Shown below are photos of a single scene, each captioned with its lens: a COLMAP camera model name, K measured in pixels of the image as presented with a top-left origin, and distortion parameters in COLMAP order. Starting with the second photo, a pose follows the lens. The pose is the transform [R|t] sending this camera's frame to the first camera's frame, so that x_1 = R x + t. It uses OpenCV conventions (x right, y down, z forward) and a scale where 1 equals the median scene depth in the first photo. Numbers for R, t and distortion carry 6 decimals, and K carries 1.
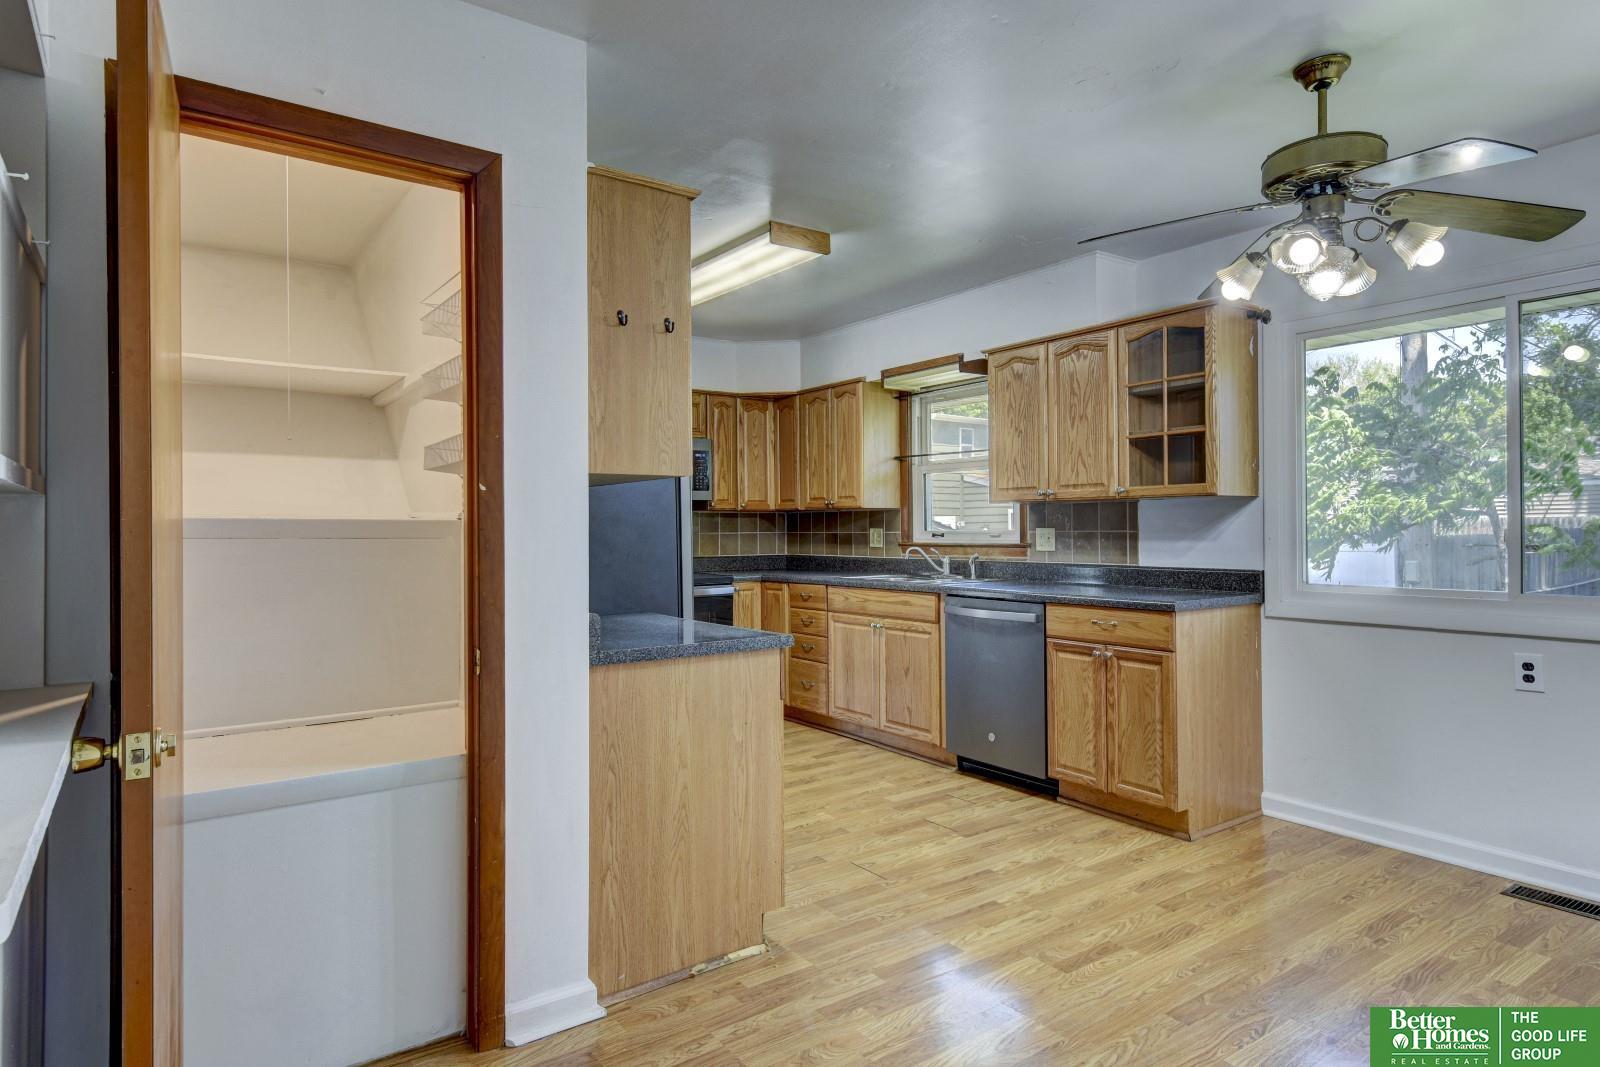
lens RADIAL K [[908.6, 0, 805.3], [0, 908.6, 524.5], [0, 0, 1]] dist [0.028352, -0.008173]
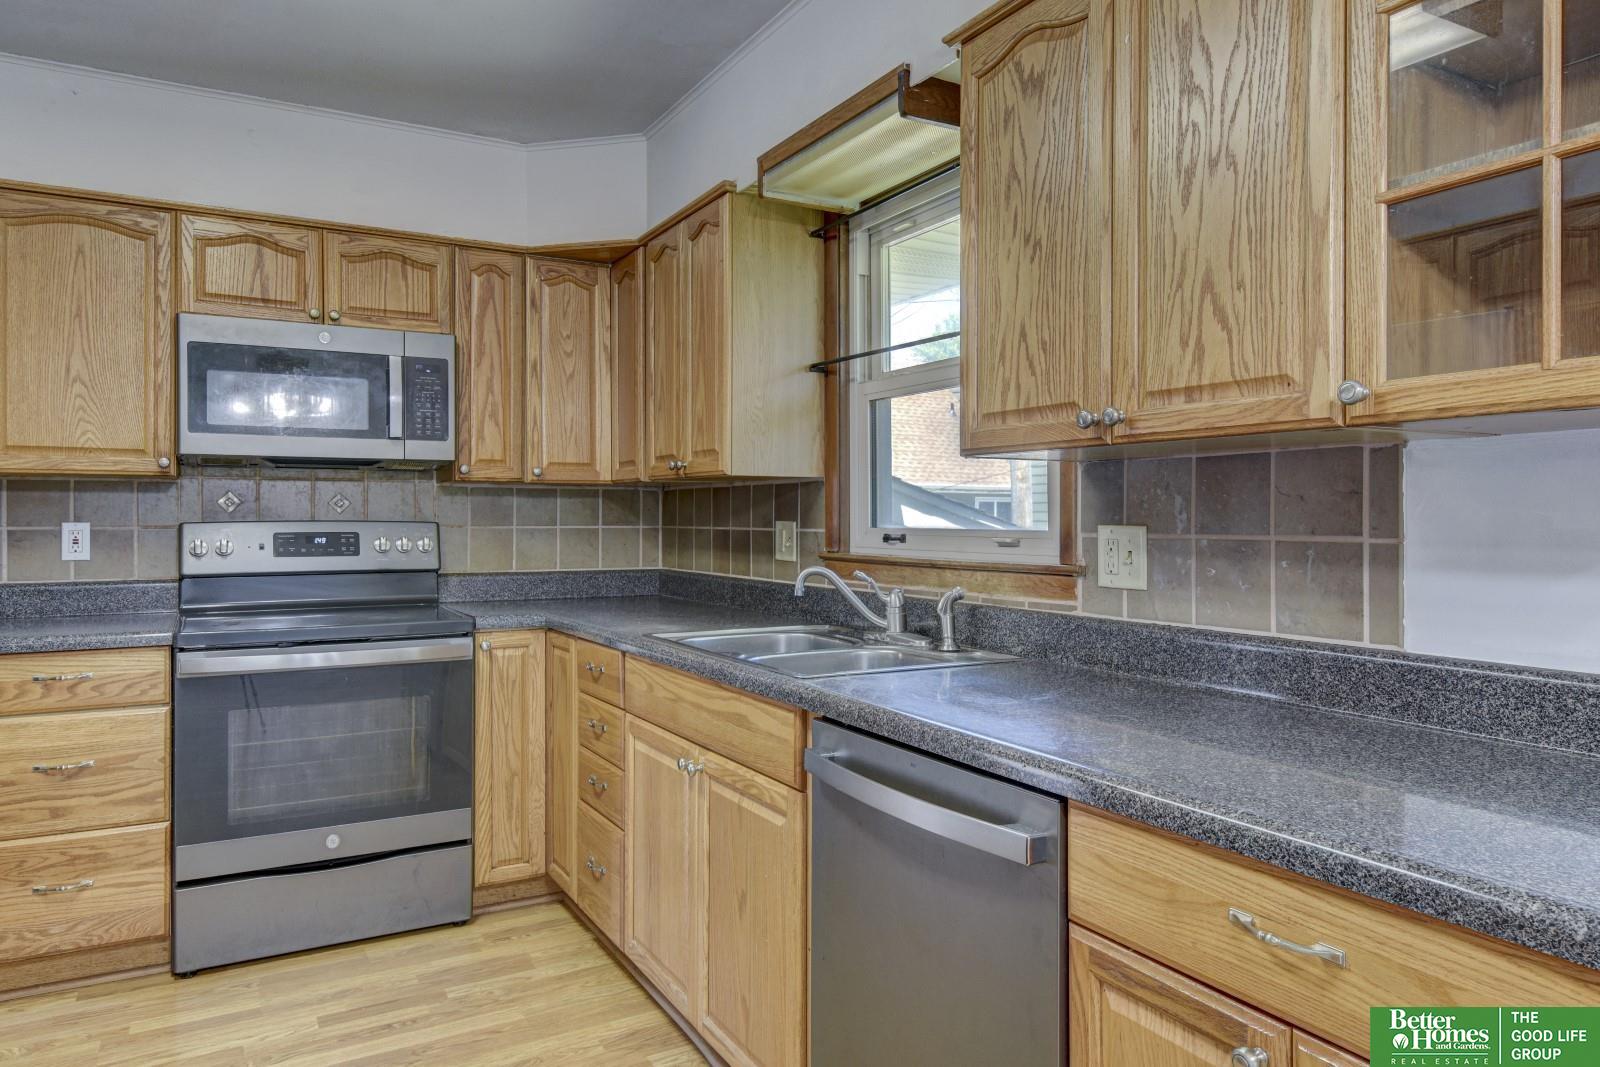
lens RADIAL K [[1061.3, 0, 812.0], [0, 1061.3, 518.3], [0, 0, 1]] dist [0.018250, -0.005285]
pose [[0.994544, 0.008701, -0.103951, 0.230790], [-0.008190, 0.999952, 0.005344, -0.000410], [0.103992, -0.004464, 0.994568, 0.703805]]
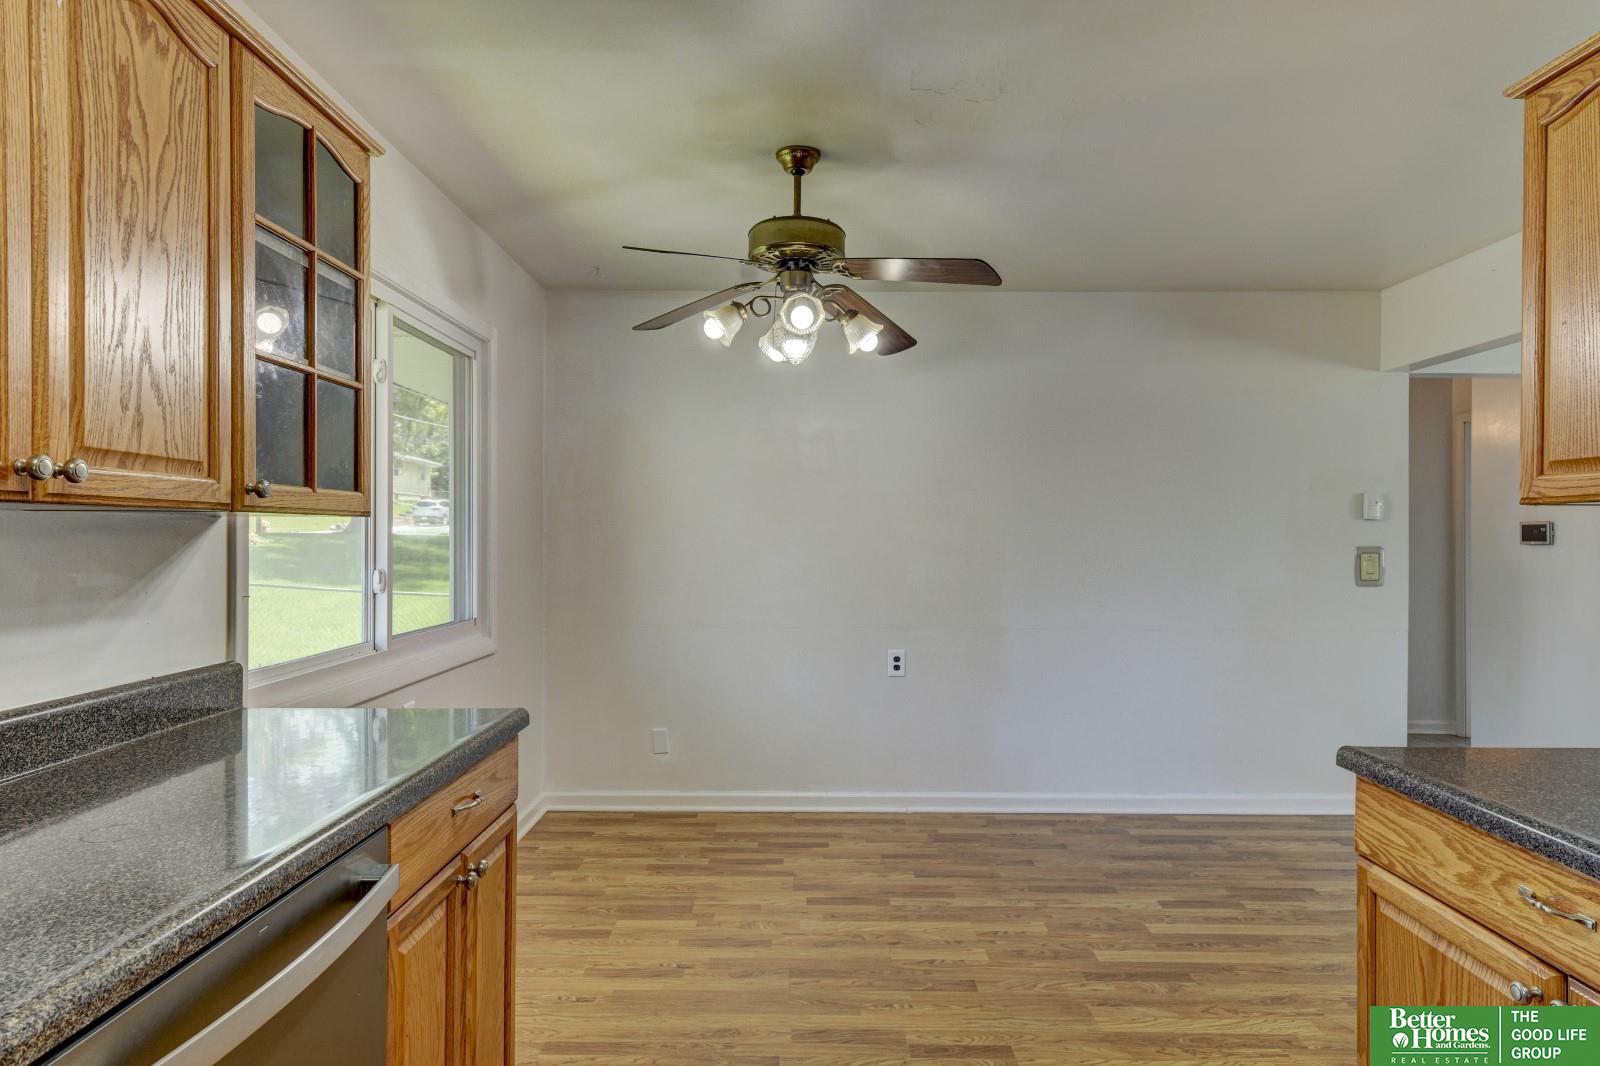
lens RADIAL K [[908.6, 0, 810.3], [0, 908.6, 538.5], [0, 0, 1]] dist [0.028352, -0.008173]
pose [[-0.815081, 0.002191, 0.579343, -0.061081], [-0.000094, 0.999992, -0.003914, -0.016983], [-0.579347, -0.003245, -0.815075, 1.246197]]
